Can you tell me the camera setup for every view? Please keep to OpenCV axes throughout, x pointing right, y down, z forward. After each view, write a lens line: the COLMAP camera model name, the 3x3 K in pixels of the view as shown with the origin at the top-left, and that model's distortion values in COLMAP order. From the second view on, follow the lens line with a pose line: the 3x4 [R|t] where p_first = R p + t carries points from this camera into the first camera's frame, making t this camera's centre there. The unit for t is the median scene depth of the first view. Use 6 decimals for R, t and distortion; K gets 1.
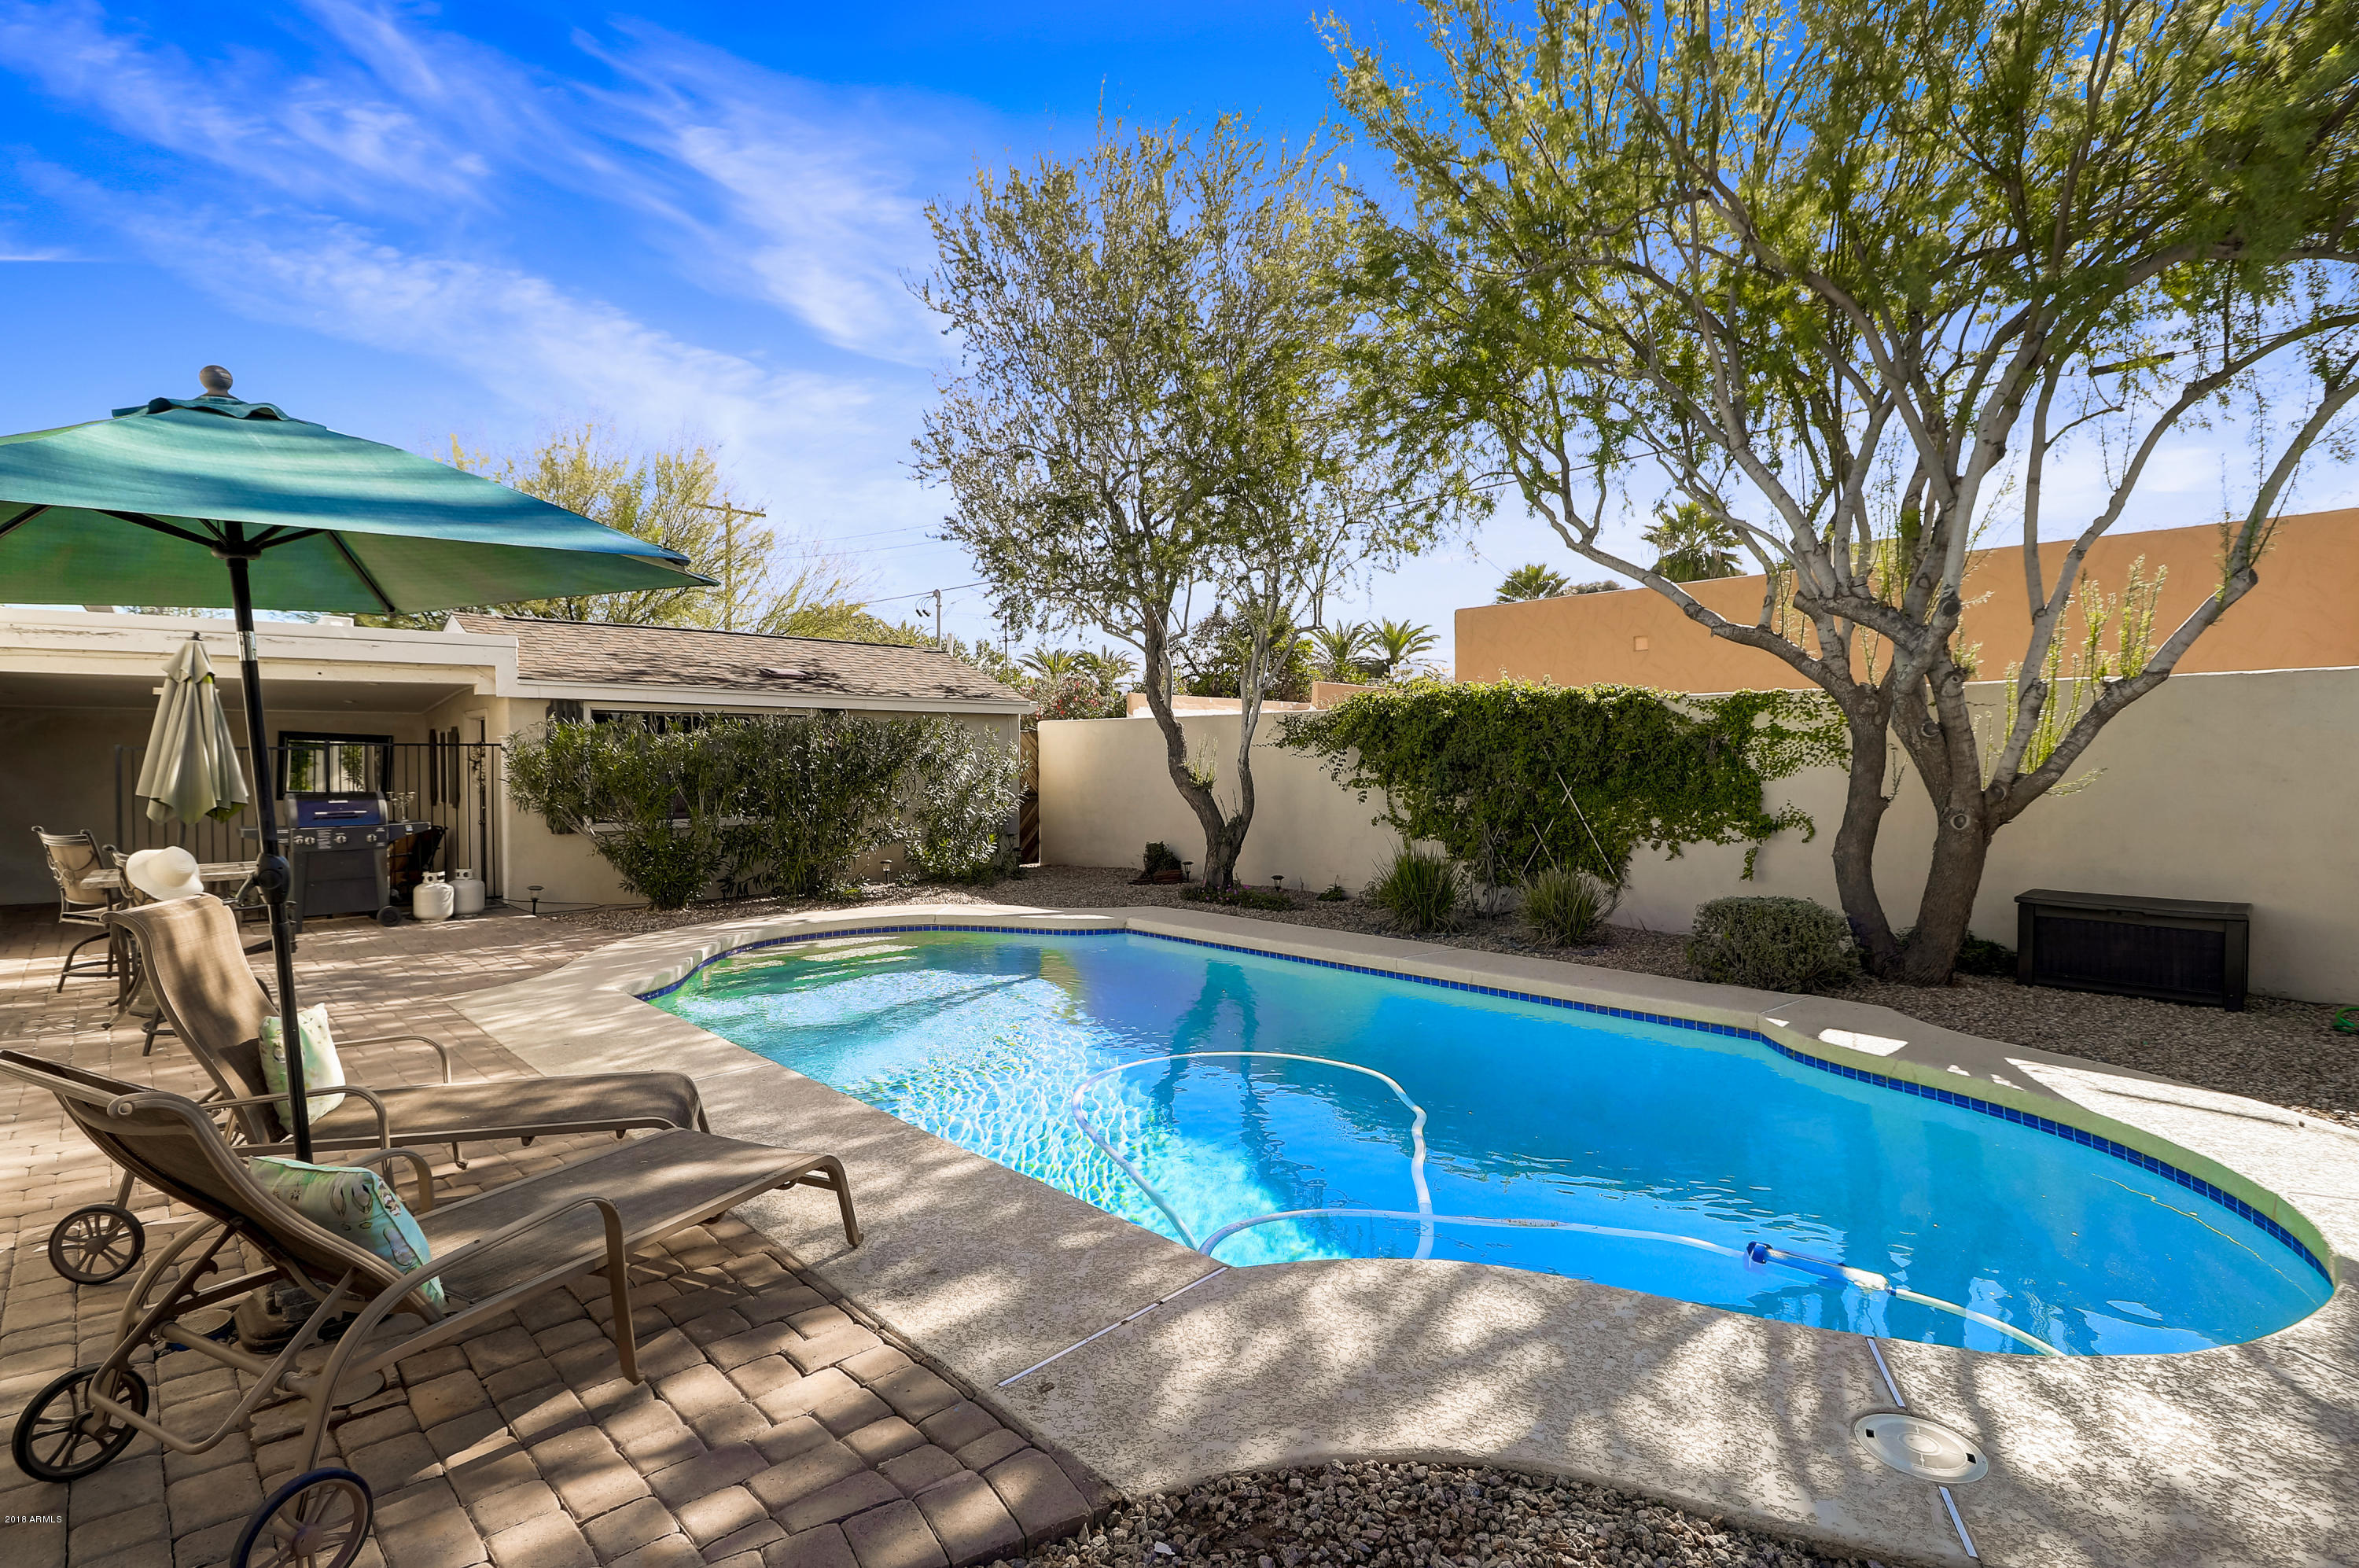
lens RADIAL K [[1099.5, 0, 1169.0], [0, 1099.5, 771.5], [0, 0, 1]] dist [-0.004412, -0.000653]
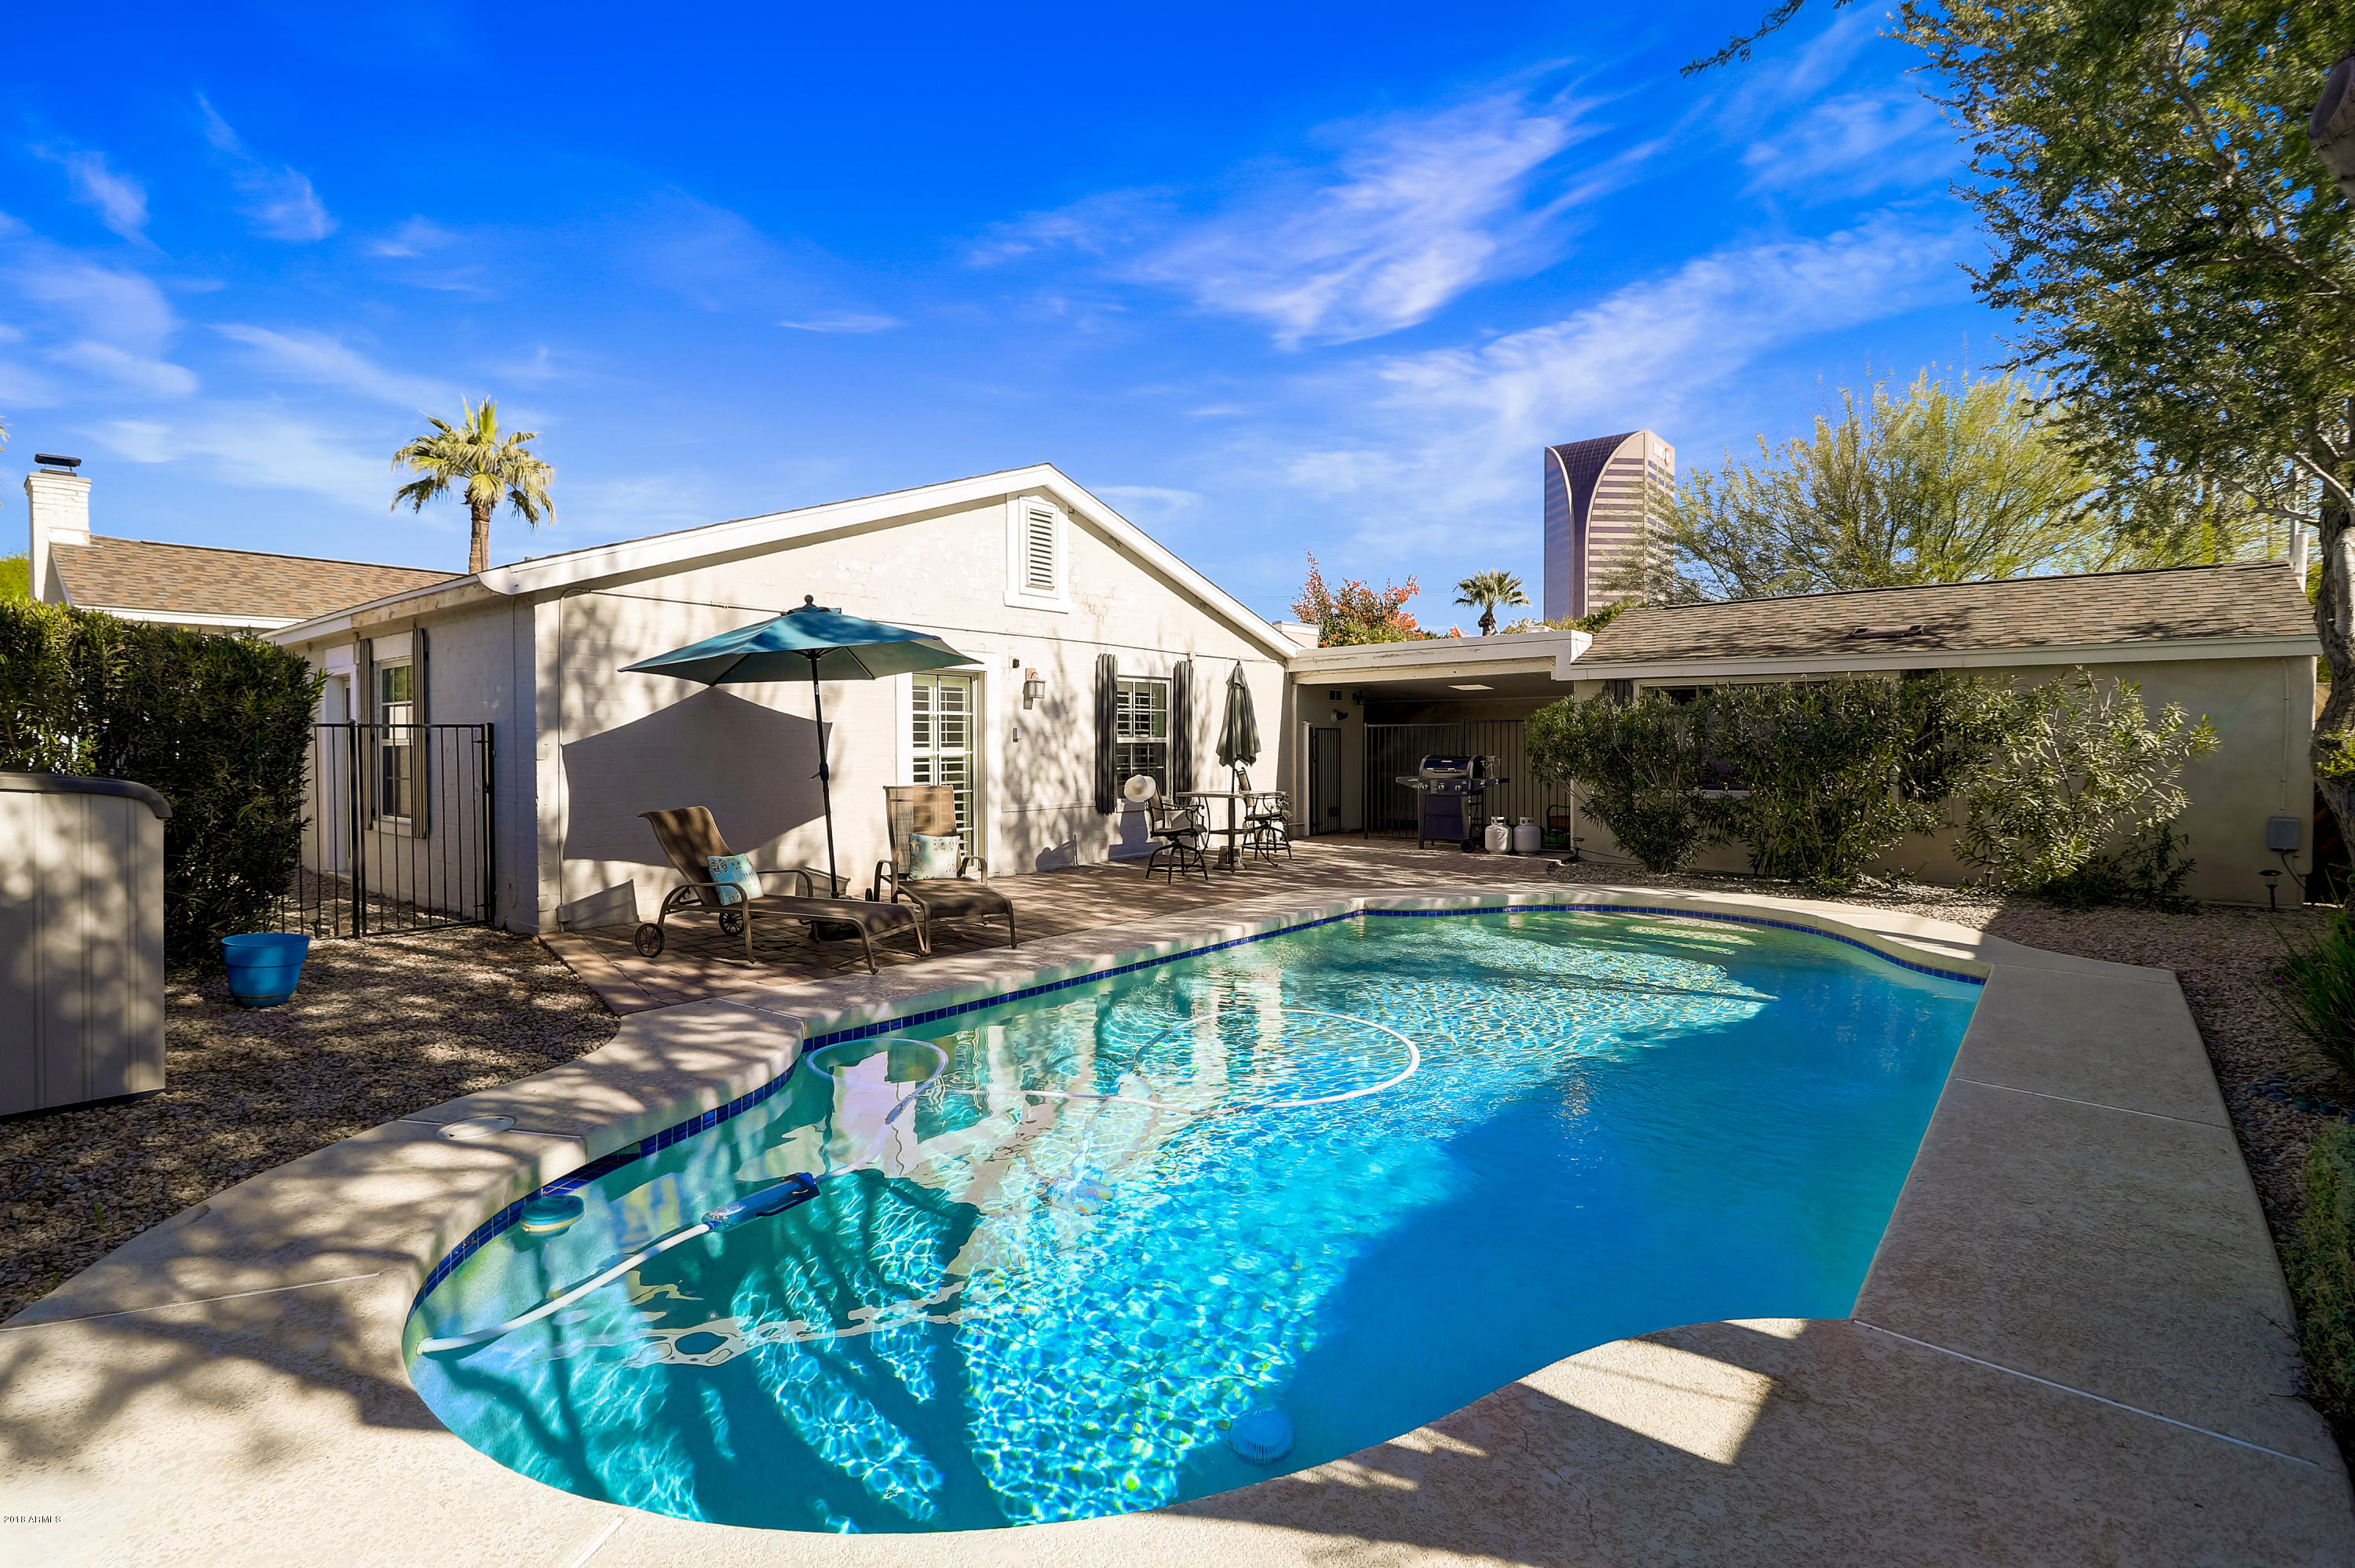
lens RADIAL K [[1097.5, 0, 1167.5], [0, 1097.5, 775.4], [0, 0, 1]] dist [-0.004412, -0.000653]
pose [[0.086872, 0.032332, -0.995695, 2.068275], [-0.010239, 0.999449, 0.031560, 0.011758], [0.996167, 0.007454, 0.087155, 1.623119]]
